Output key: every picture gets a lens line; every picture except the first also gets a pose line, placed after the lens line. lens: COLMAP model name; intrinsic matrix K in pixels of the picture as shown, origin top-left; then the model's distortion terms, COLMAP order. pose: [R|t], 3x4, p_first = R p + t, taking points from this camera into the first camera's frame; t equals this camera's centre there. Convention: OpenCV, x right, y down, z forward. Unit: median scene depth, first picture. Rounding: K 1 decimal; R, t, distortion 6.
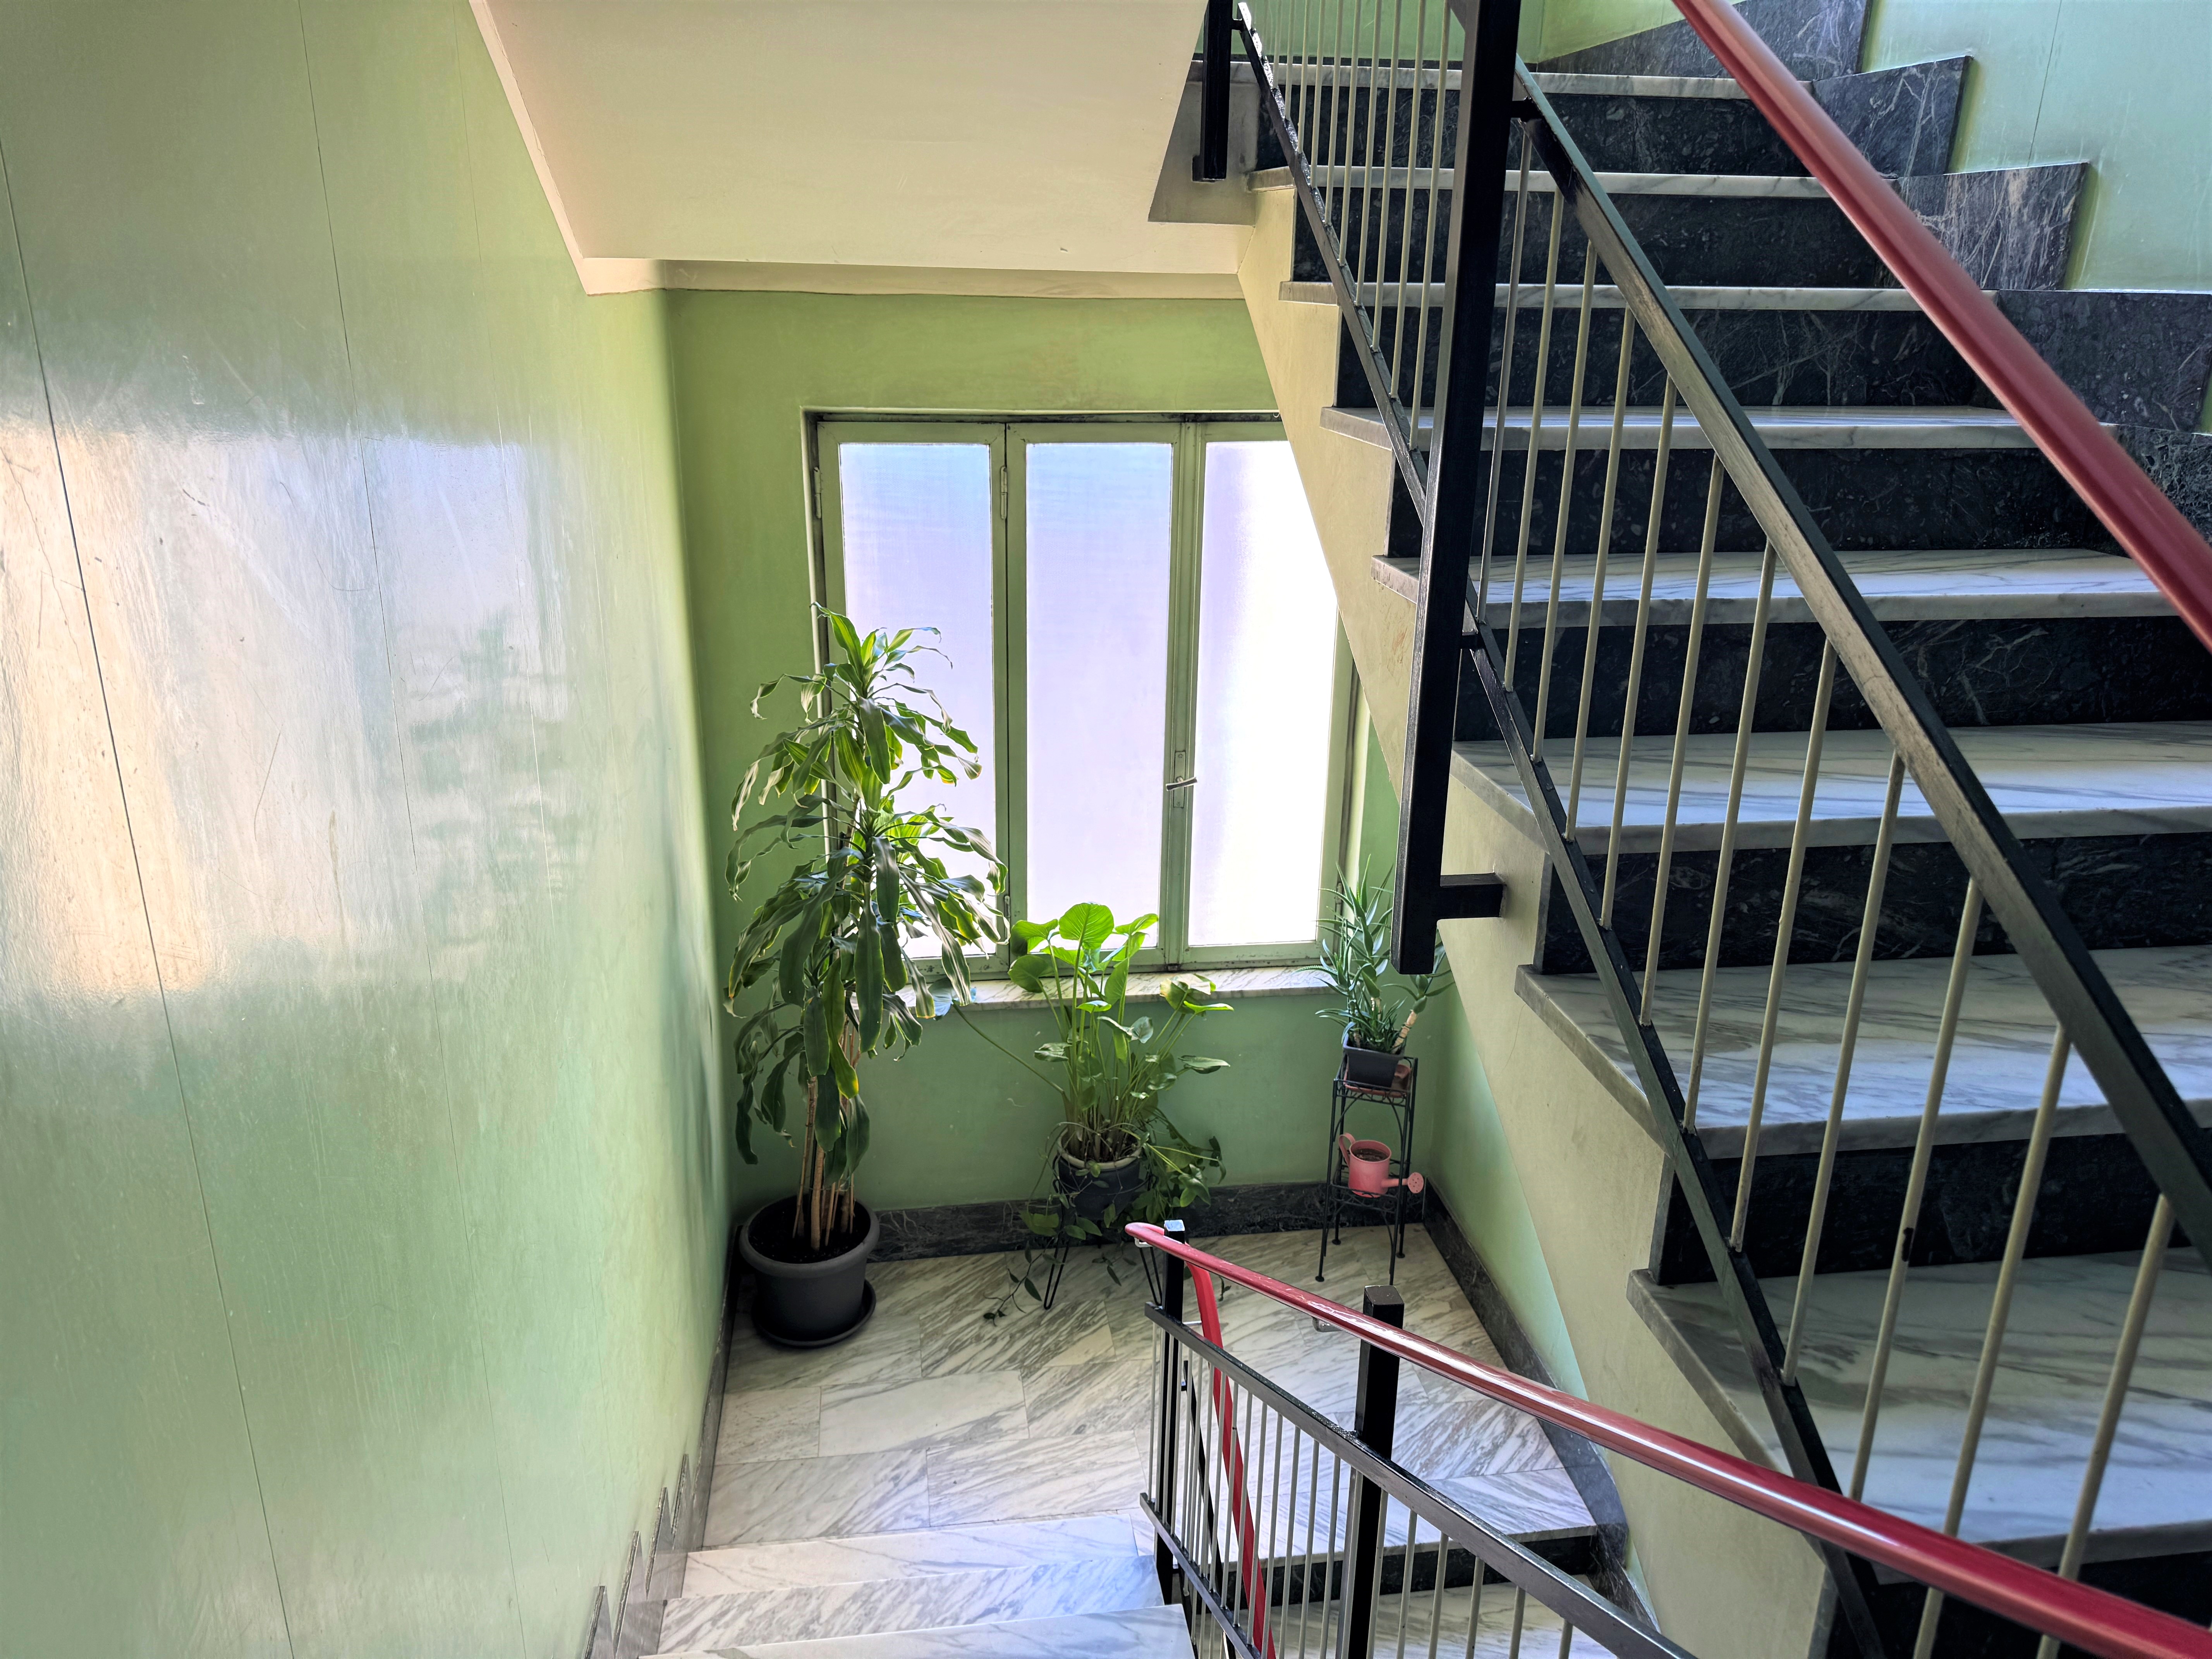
lens RADIAL K [[1575.8, 0, 1106.0], [0, 1575.8, 829.5], [0, 0, 1]] dist [0.129496, -0.217811]
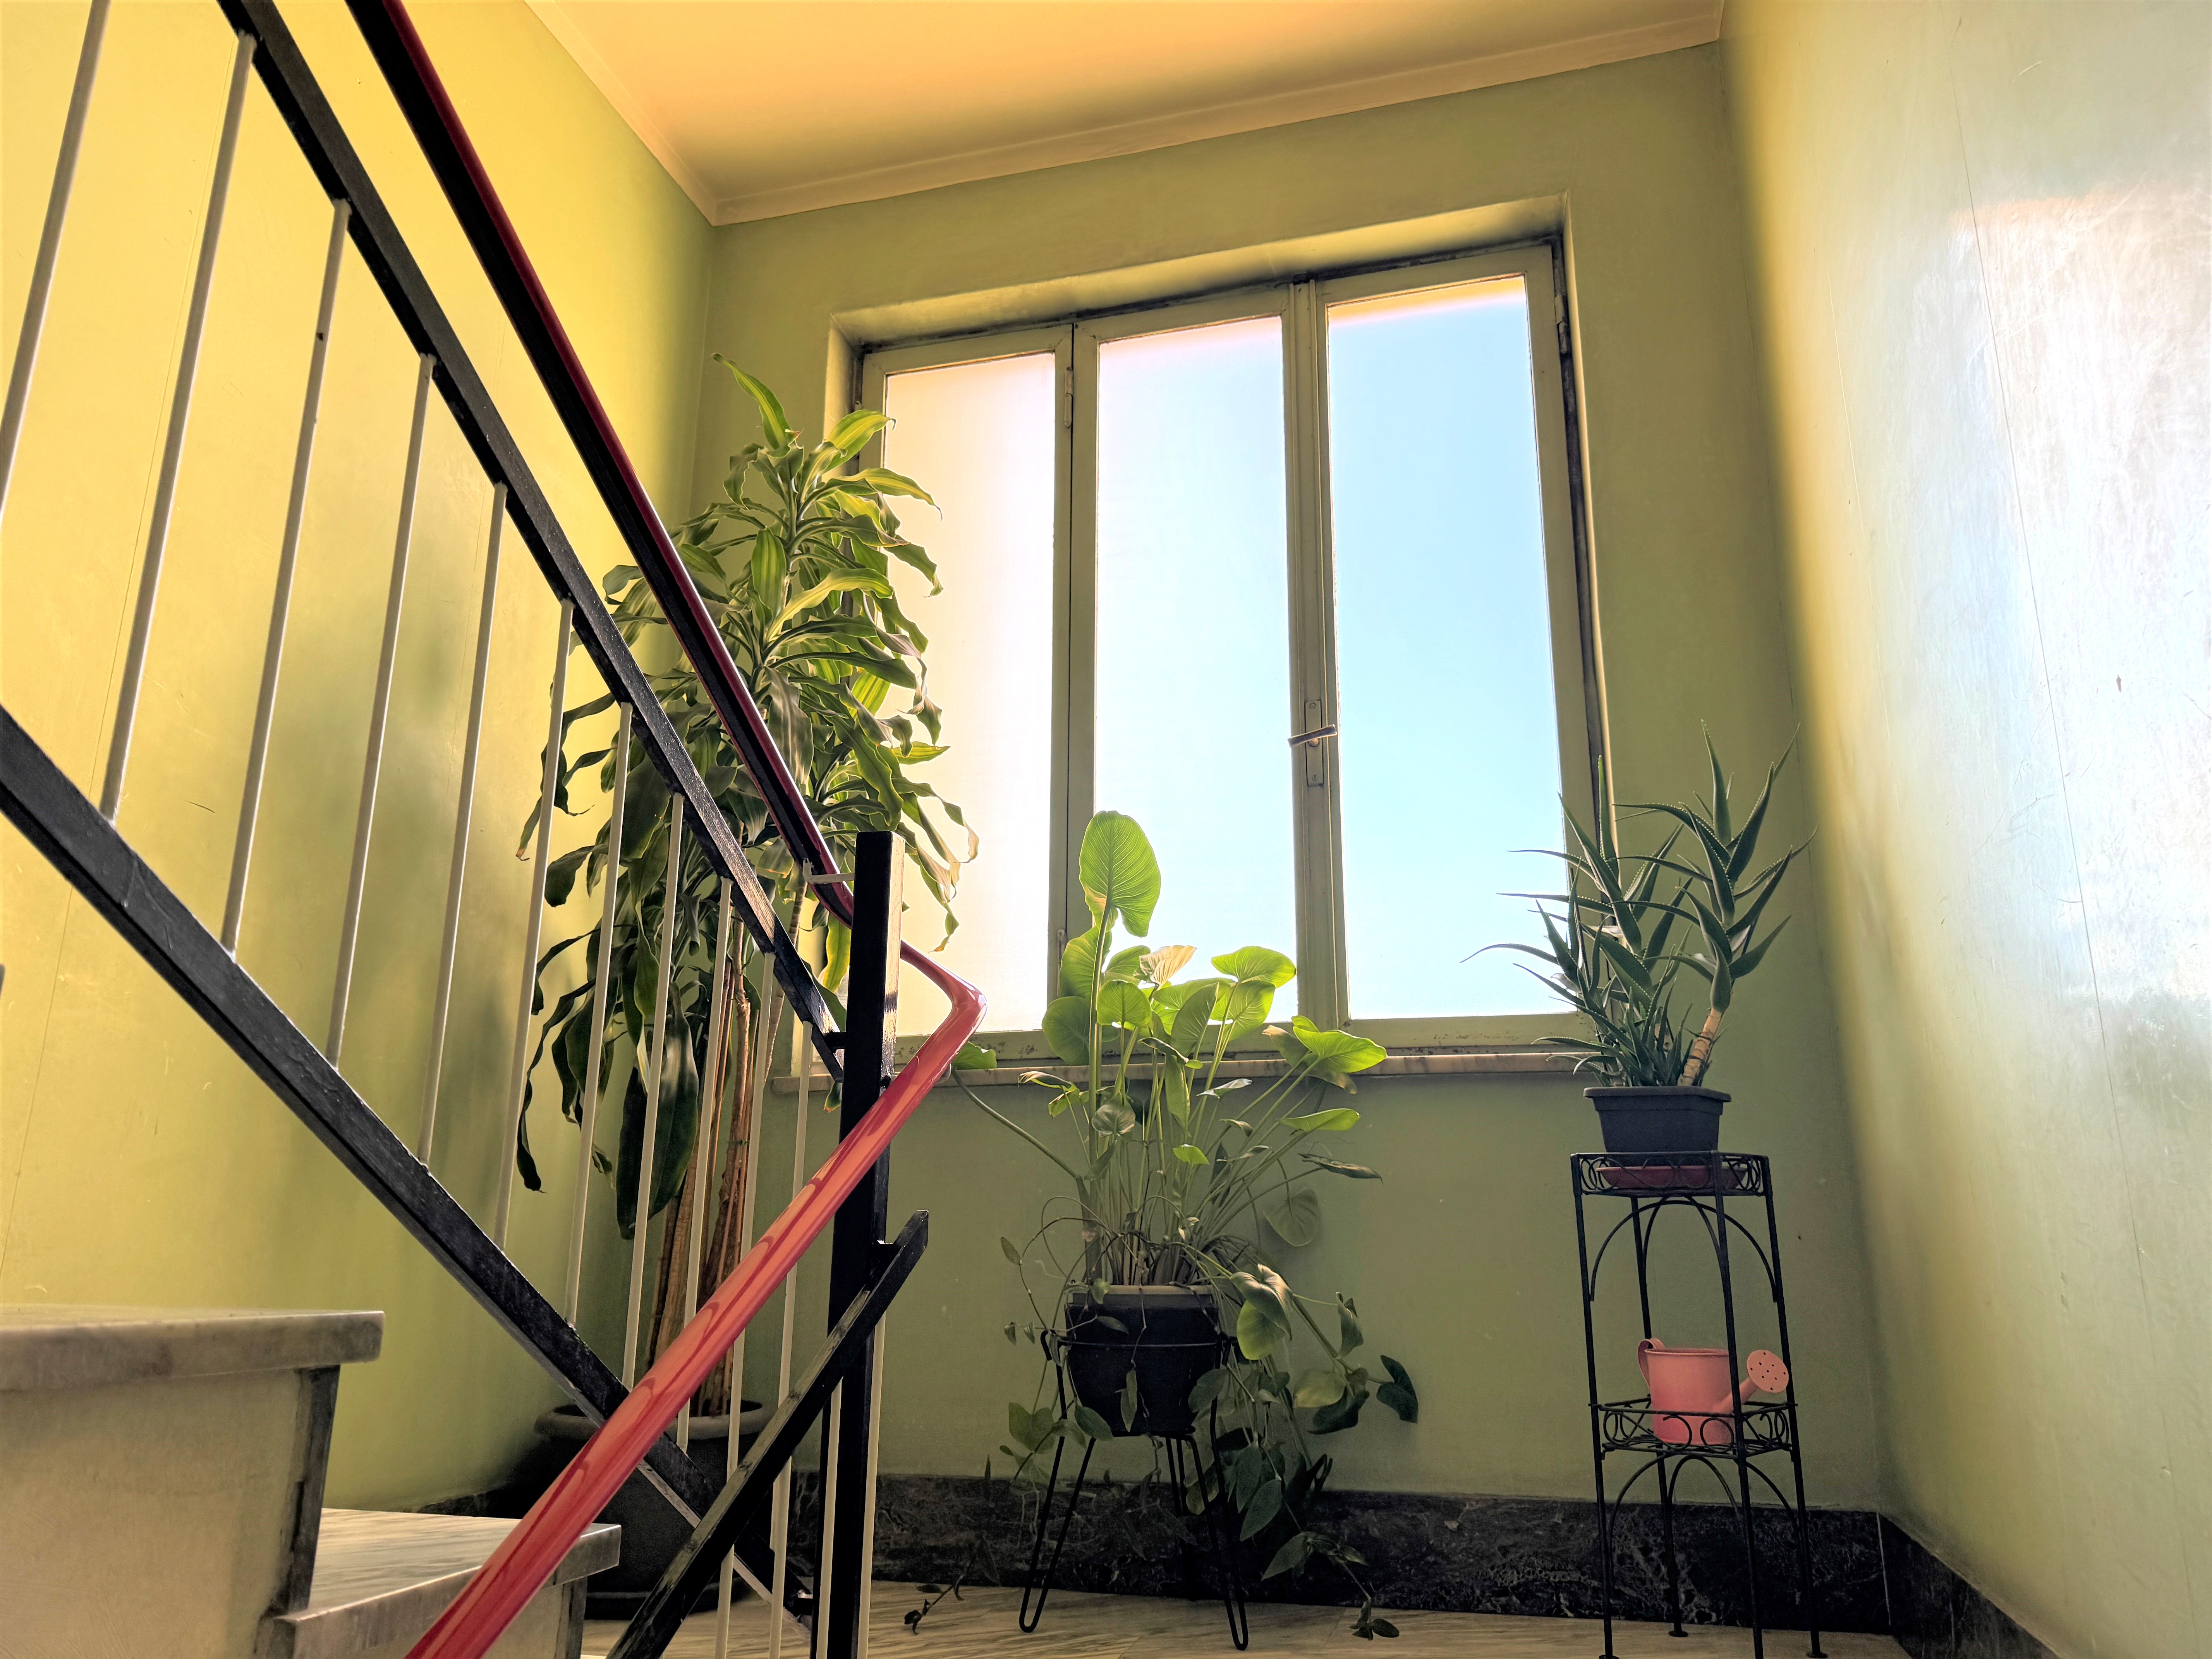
lens RADIAL K [[1575.8, 0, 1106.0], [0, 1575.8, 829.5], [0, 0, 1]] dist [0.129496, -0.217811]
pose [[0.909260, -0.124957, -0.397028, 0.228561], [-0.132341, 0.817580, -0.560401, 0.386562], [0.394628, 0.562093, 0.726856, 0.510452]]
